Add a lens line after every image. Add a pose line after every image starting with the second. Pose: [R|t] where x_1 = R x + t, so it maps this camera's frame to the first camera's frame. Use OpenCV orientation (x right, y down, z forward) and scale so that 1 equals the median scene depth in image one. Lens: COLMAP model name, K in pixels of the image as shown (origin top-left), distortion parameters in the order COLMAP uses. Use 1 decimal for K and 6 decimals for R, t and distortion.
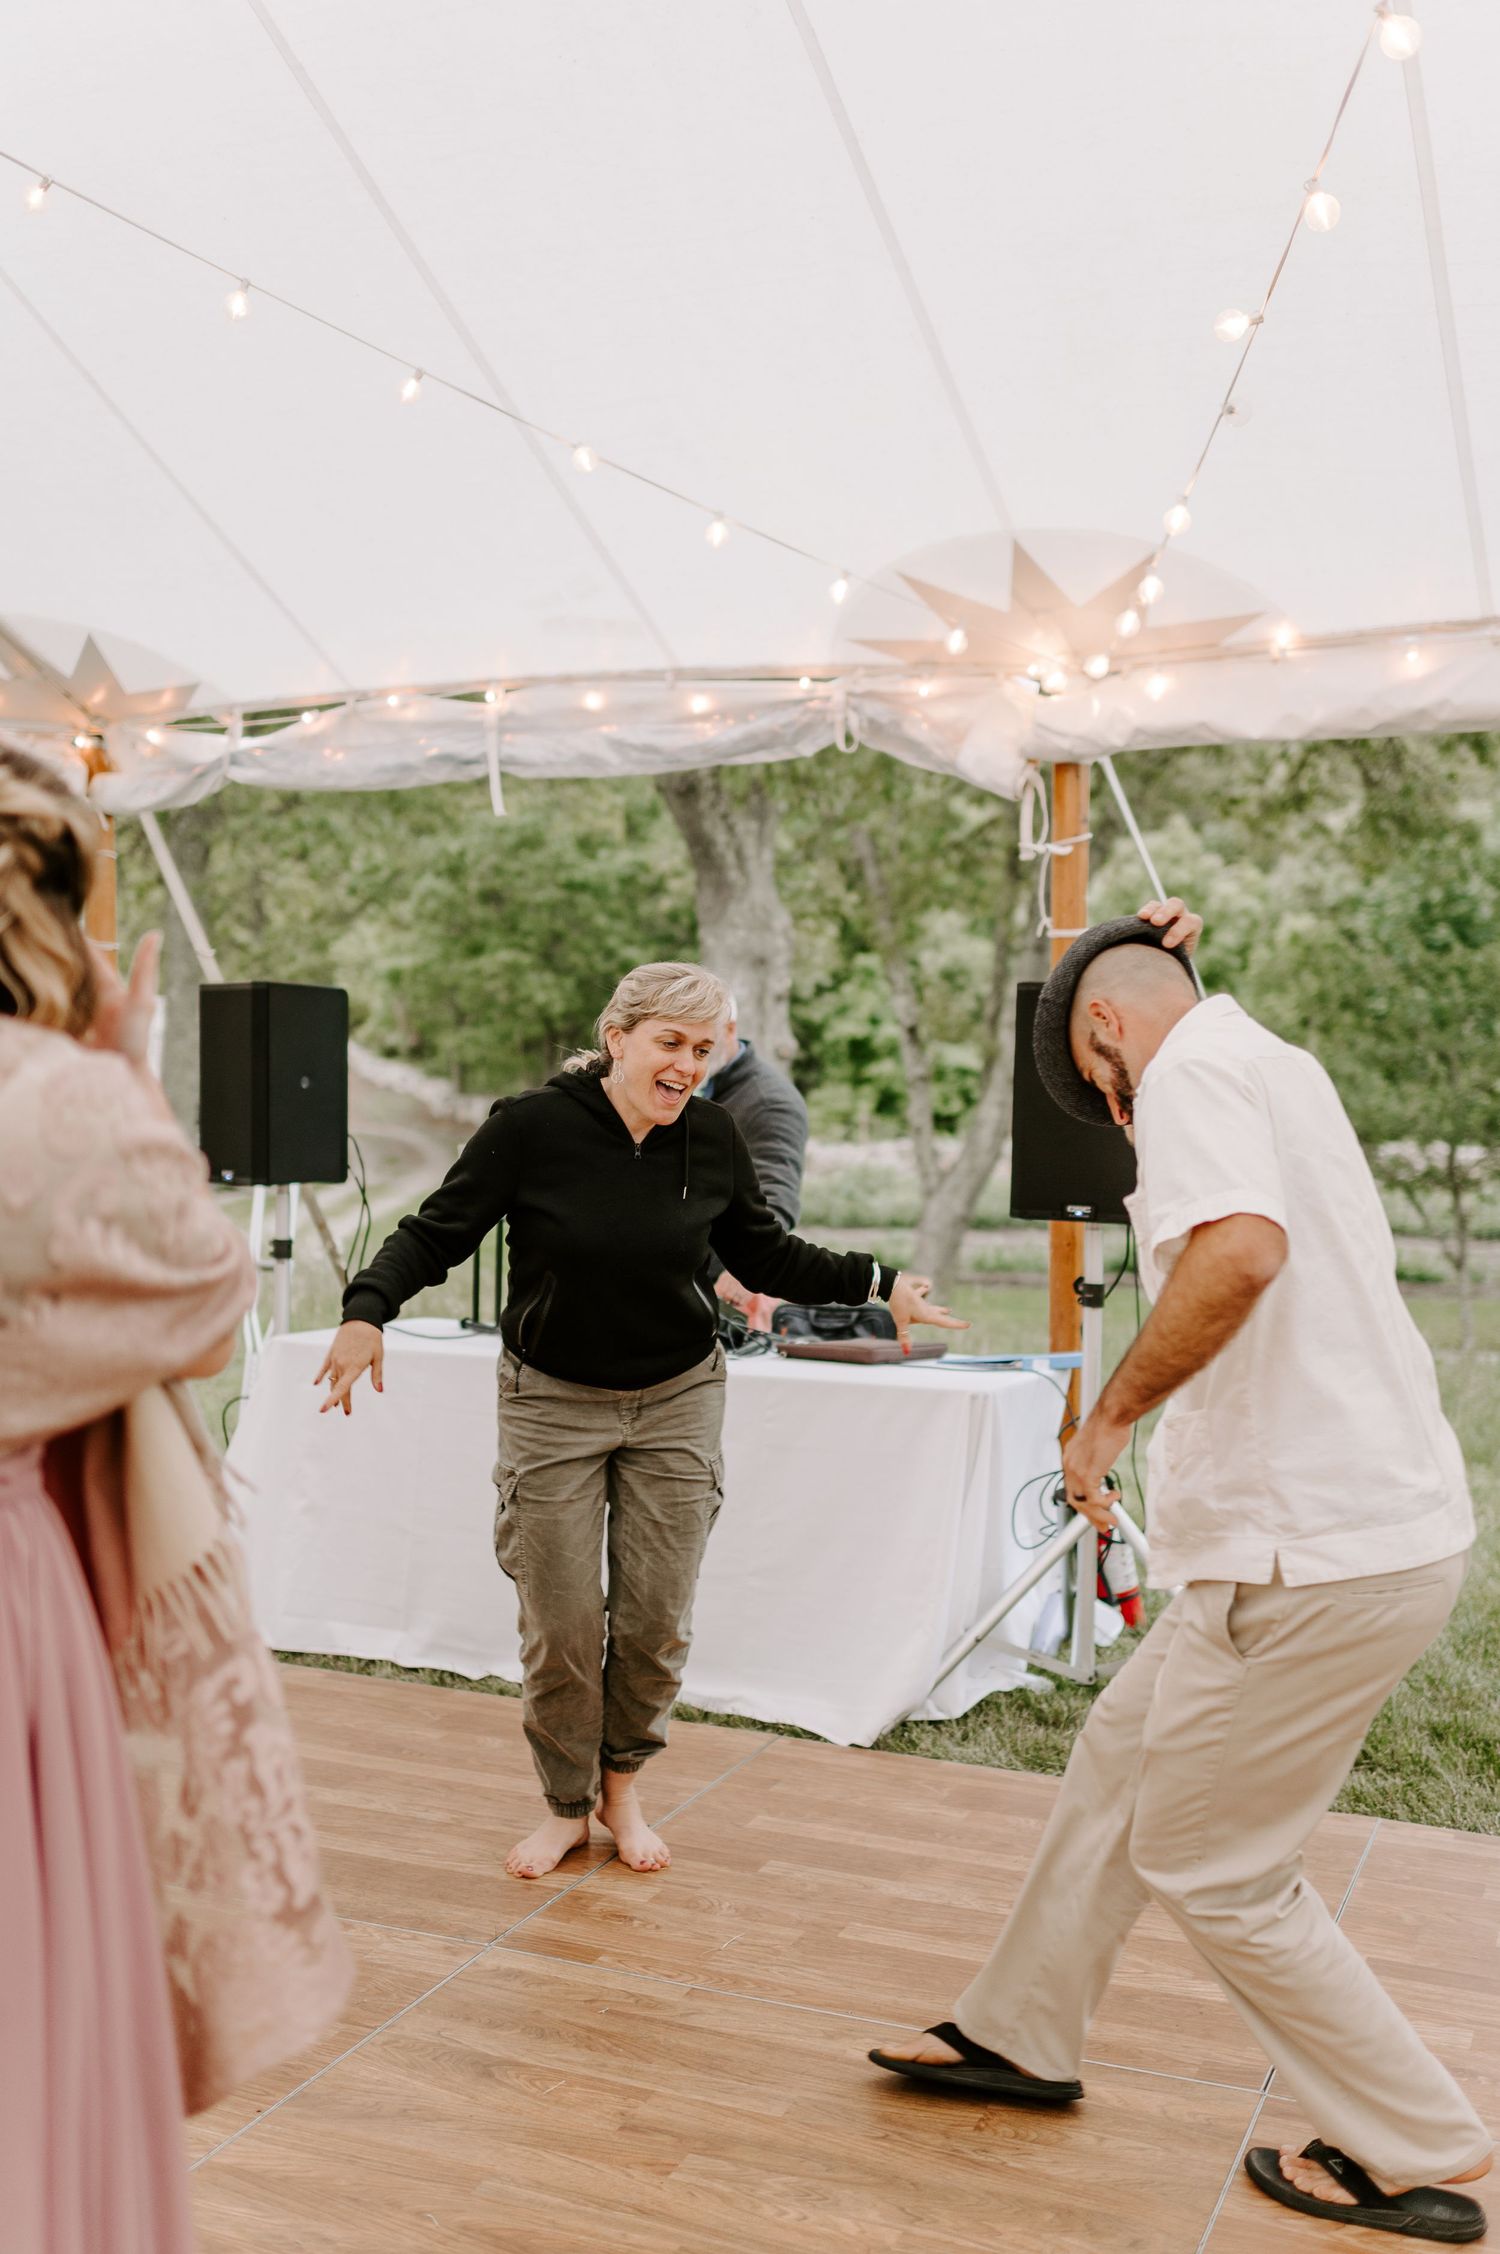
lens RADIAL K [[2198.9, 0, 750.0], [0, 2198.9, 1127.0], [0, 0, 1]] dist [0.016645, -0.003521]
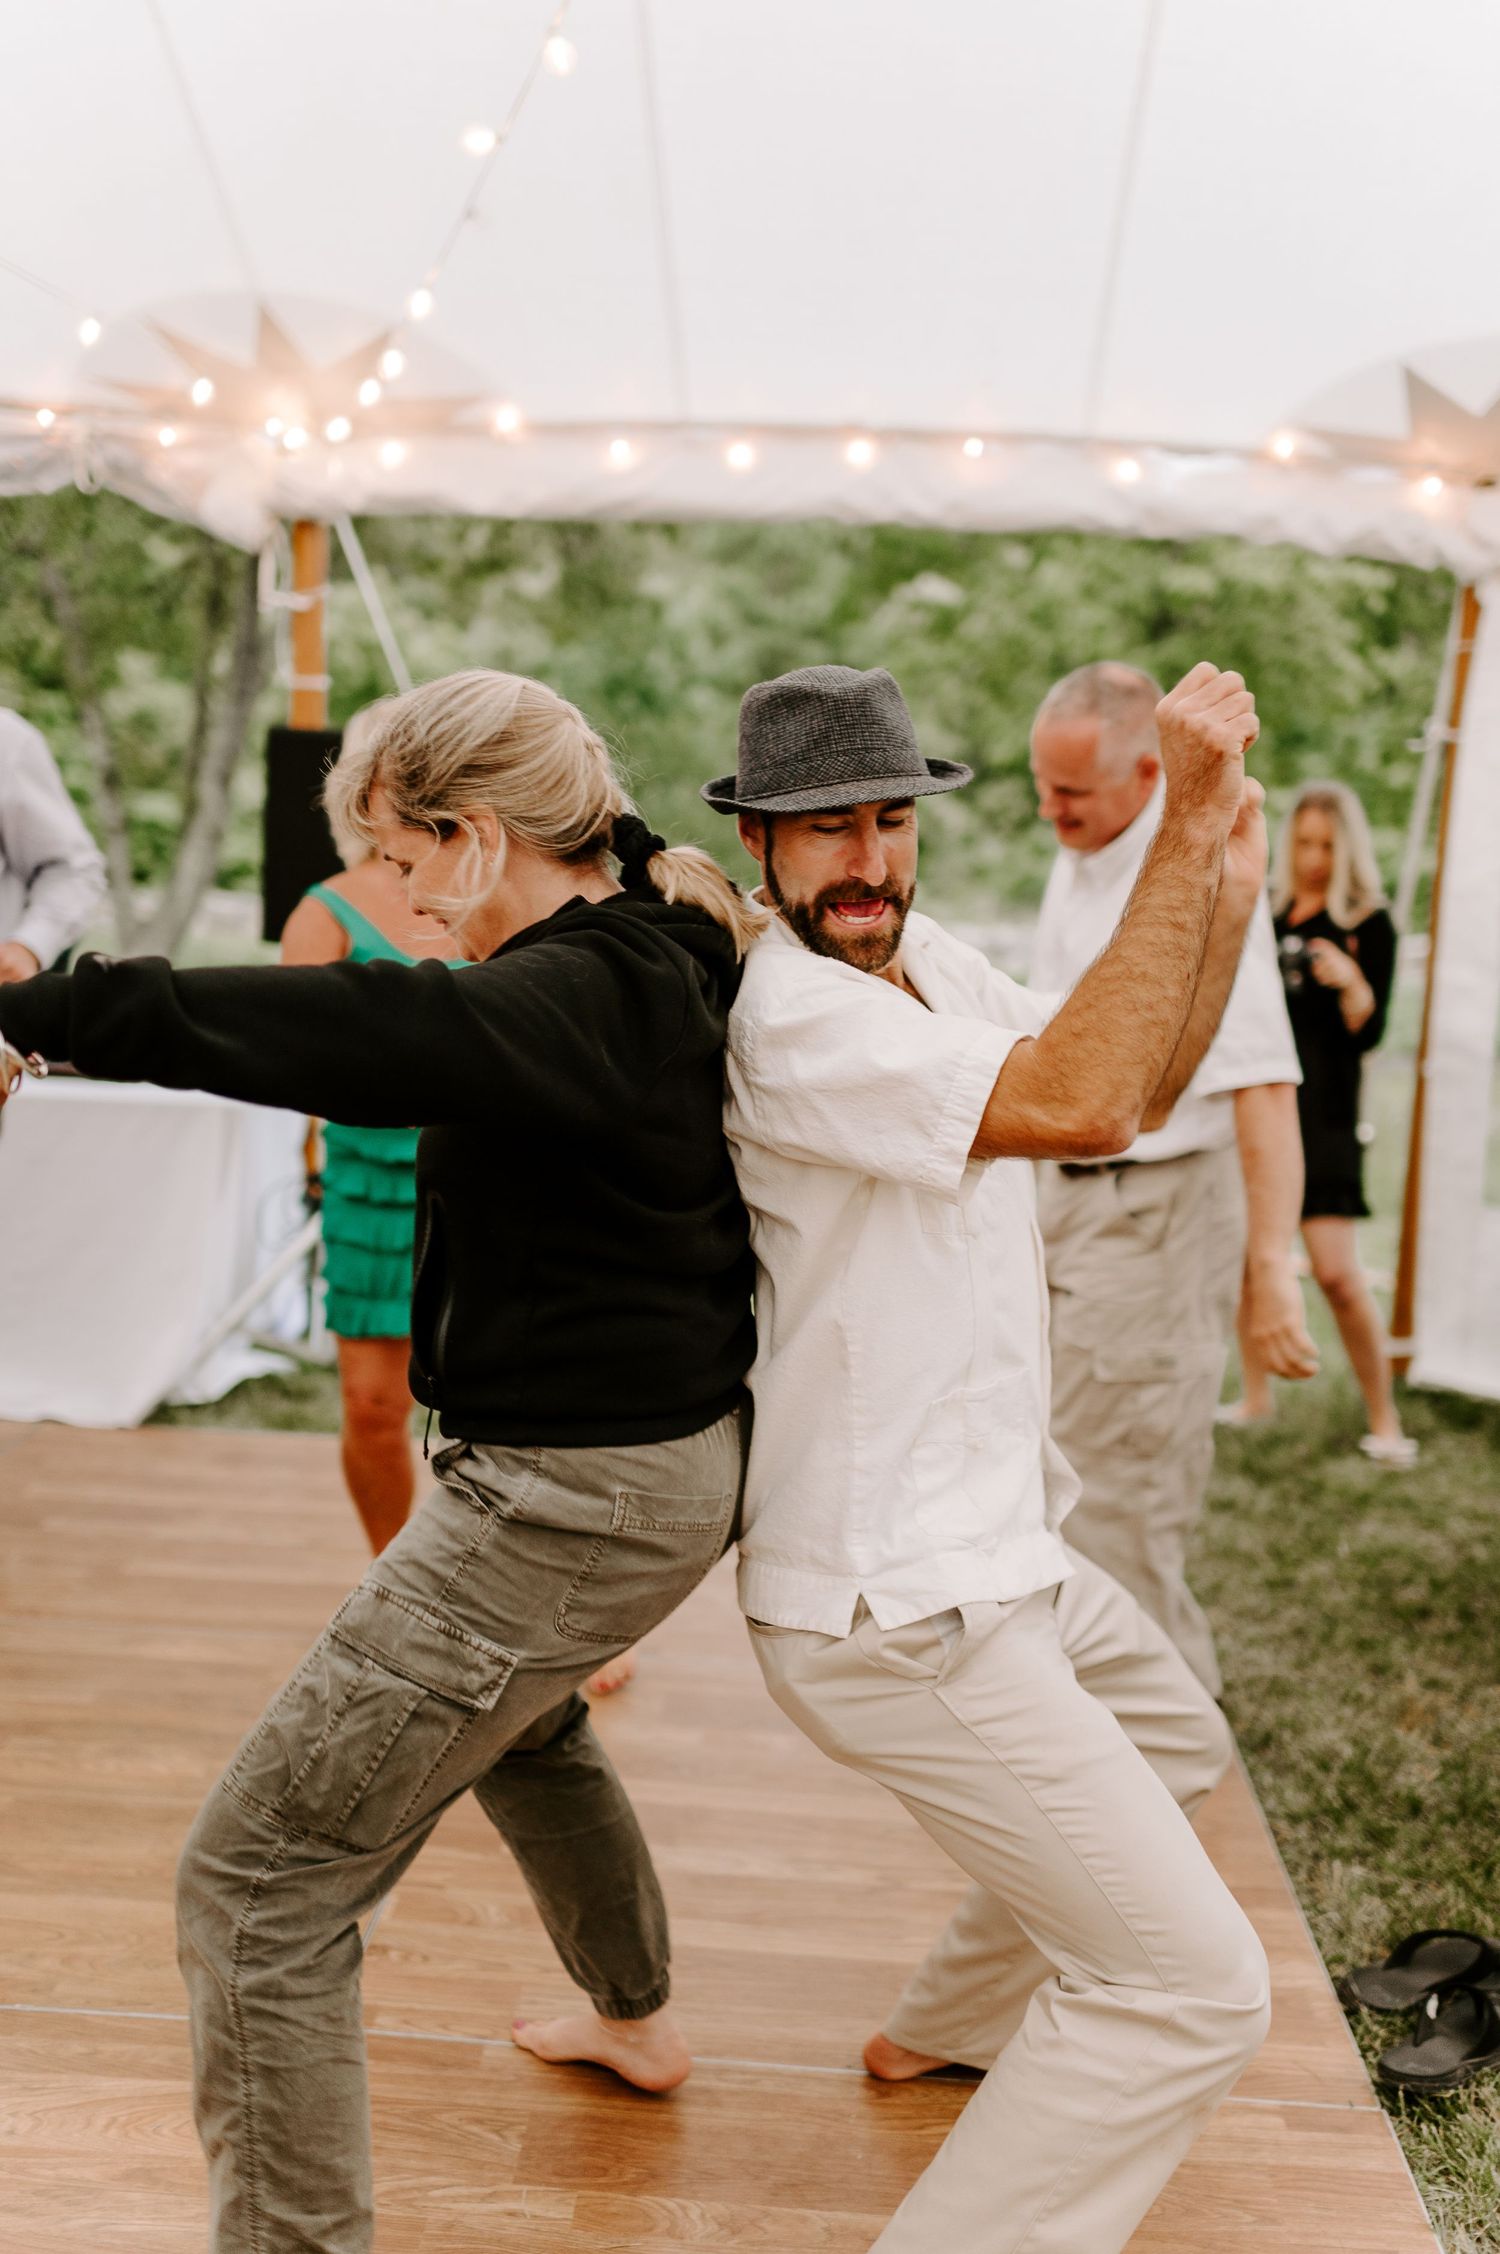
lens RADIAL K [[2198.9, 0, 750.0], [0, 2198.9, 1127.0], [0, 0, 1]] dist [0.016645, -0.003521]
pose [[0.935107, -0.015833, 0.354011, -0.037167], [-0.022627, 0.994295, 0.104239, 0.009940], [-0.353642, -0.105485, 0.929414, -0.094074]]
